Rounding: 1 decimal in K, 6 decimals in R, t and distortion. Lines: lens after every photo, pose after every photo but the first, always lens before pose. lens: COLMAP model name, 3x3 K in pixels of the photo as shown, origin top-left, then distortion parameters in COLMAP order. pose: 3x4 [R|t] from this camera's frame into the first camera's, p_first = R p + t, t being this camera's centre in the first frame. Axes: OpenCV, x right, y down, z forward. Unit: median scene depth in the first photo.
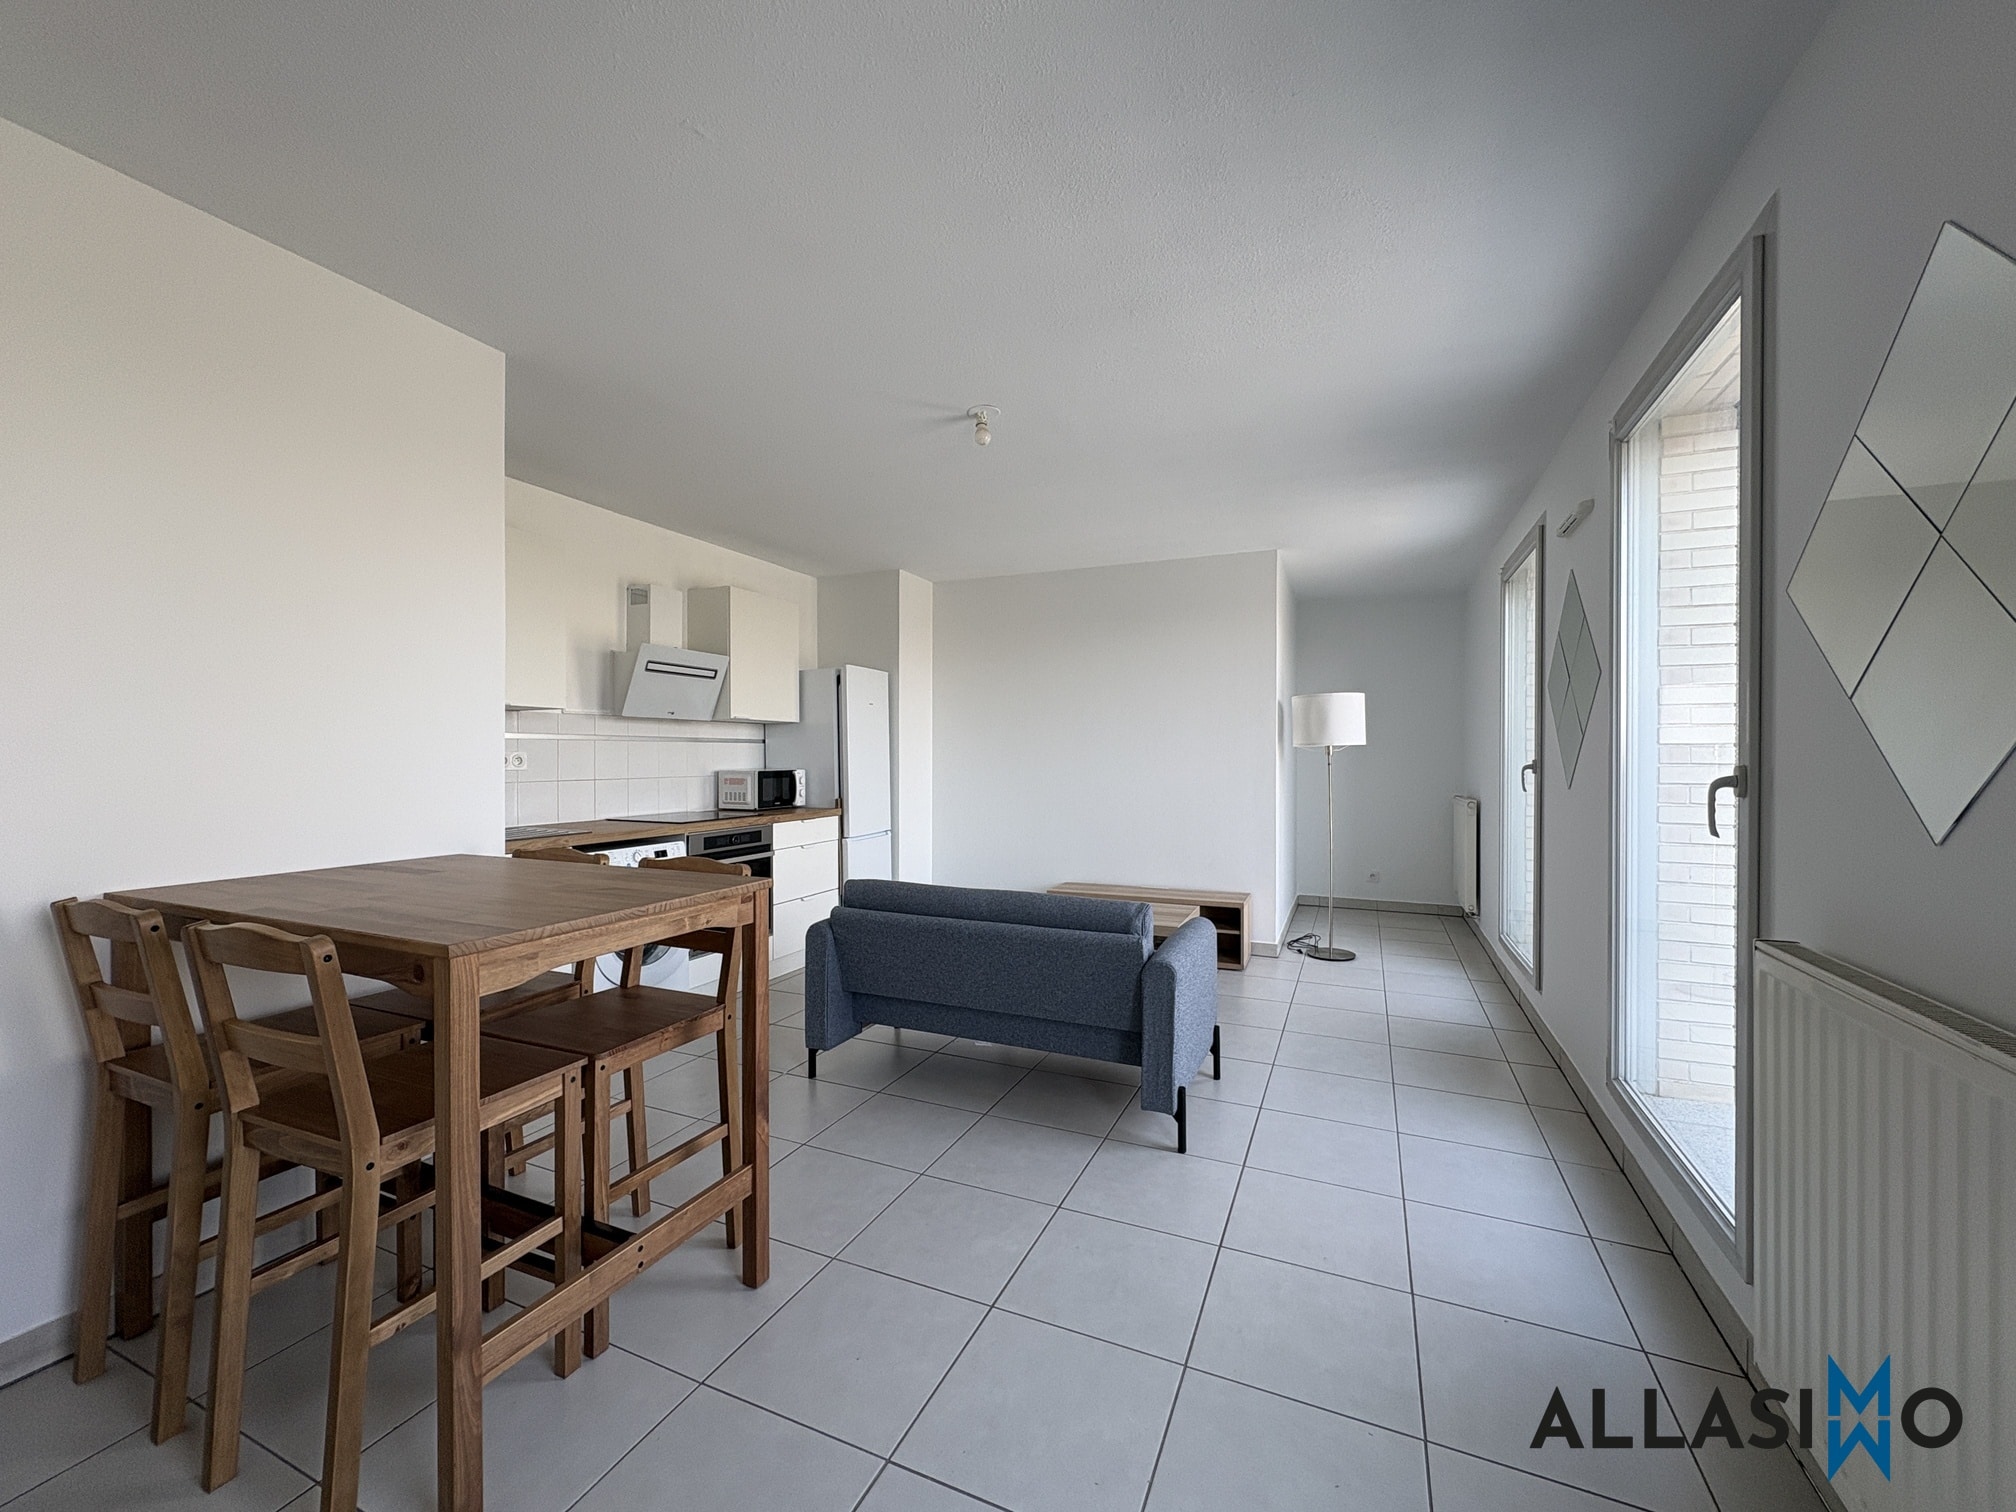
lens RADIAL K [[801.9, 0, 1003.6], [0, 801.9, 752.1], [0, 0, 1]] dist [0.004126, 0.000328]
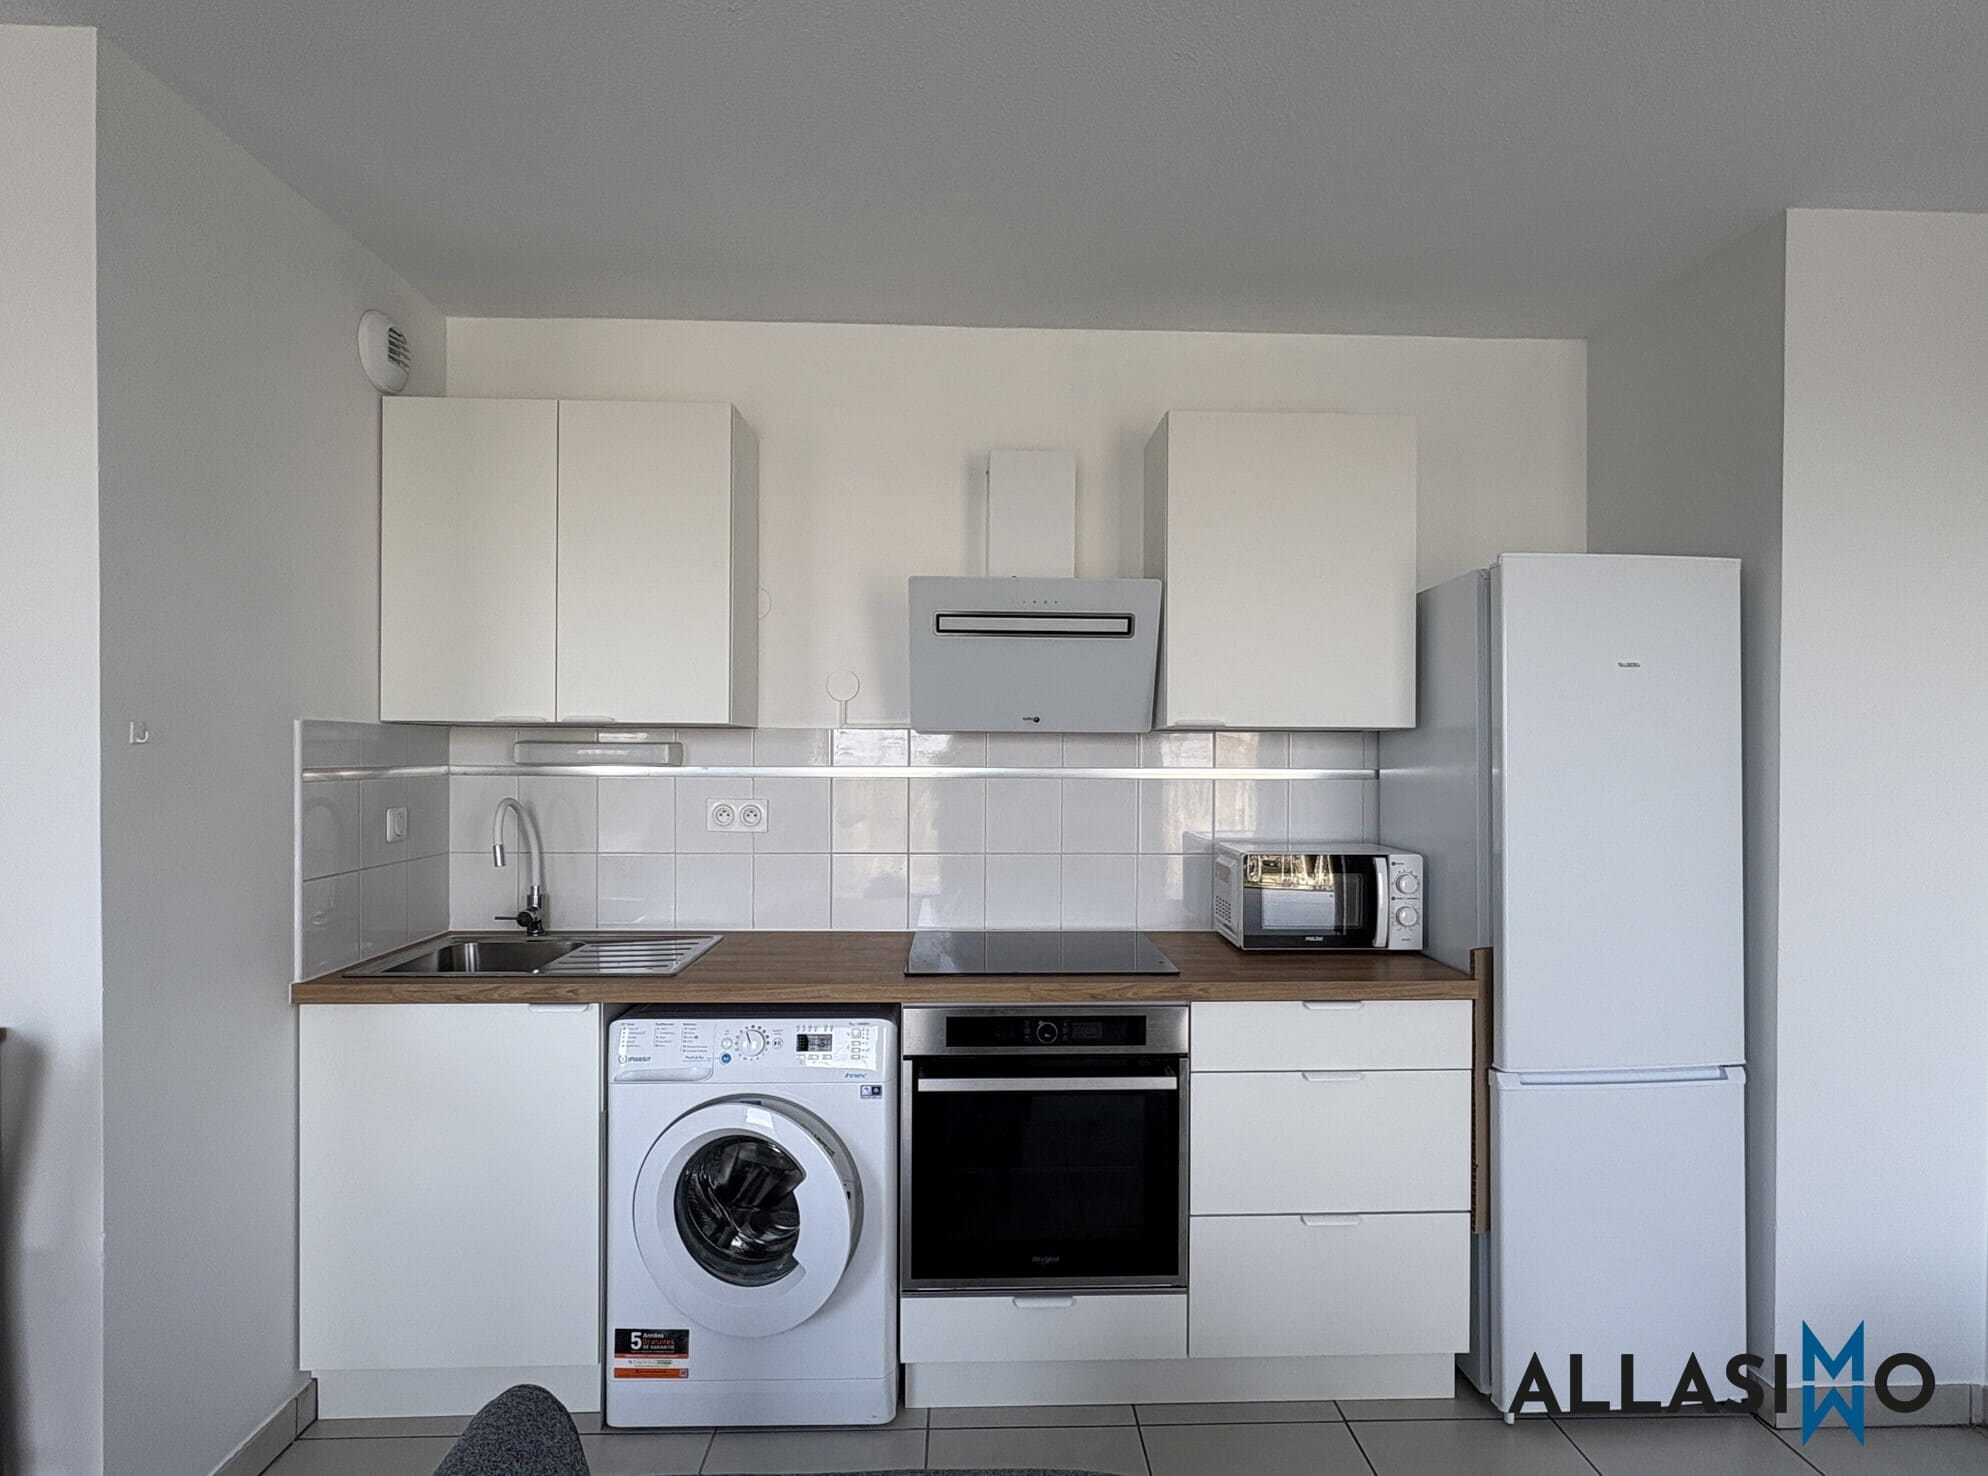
lens RADIAL K [[1039.3, 0, 1002.8], [0, 1039.3, 766.2], [0, 0, 1]] dist [-0.008775, 0.000334]
pose [[0.448703, 0.007242, -0.893652, 0.108360], [-0.008415, 0.999957, 0.003878, -0.023300], [0.893641, 0.005780, 0.448744, 0.686198]]
